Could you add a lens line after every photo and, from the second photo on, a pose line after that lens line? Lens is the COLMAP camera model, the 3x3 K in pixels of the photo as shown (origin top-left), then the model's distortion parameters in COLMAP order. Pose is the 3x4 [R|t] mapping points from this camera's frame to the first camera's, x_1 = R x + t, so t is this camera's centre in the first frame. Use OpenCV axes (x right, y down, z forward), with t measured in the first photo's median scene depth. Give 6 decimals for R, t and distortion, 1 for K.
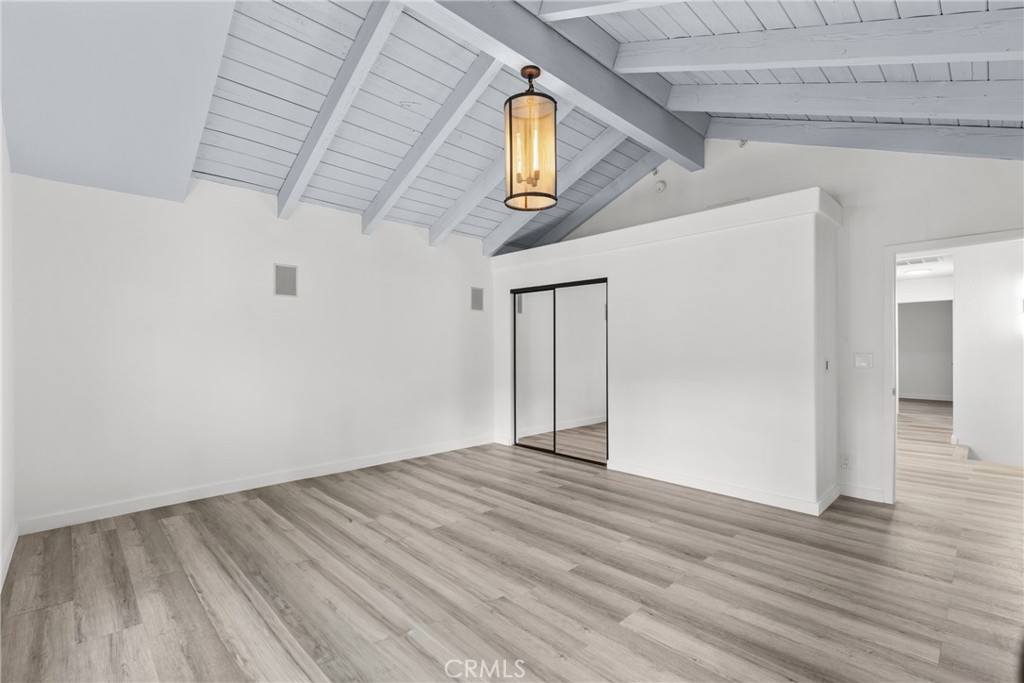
lens RADIAL K [[466.8, 0, 510.9], [0, 466.8, 342.3], [0, 0, 1]] dist [-0.002385, -0.000893]
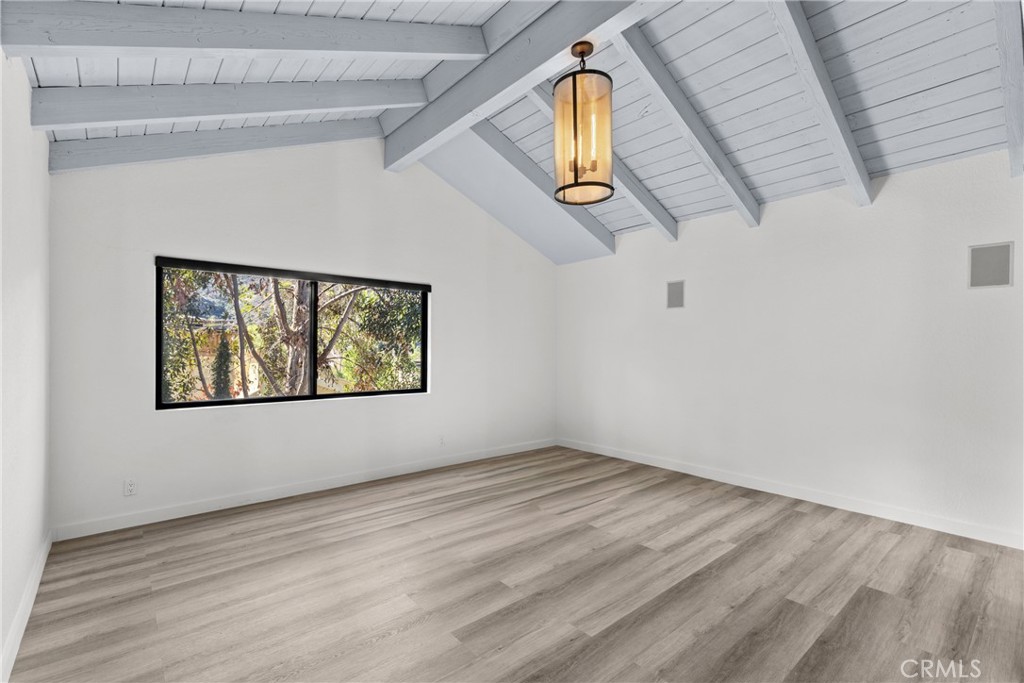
lens RADIAL K [[466.8, 0, 511.1], [0, 466.8, 343.0], [0, 0, 1]] dist [-0.002385, -0.000893]
pose [[-0.060107, -0.005938, -0.998174, 0.731527], [-0.002983, 0.999979, -0.005770, -0.005787], [0.998187, 0.002631, -0.060123, 0.712454]]
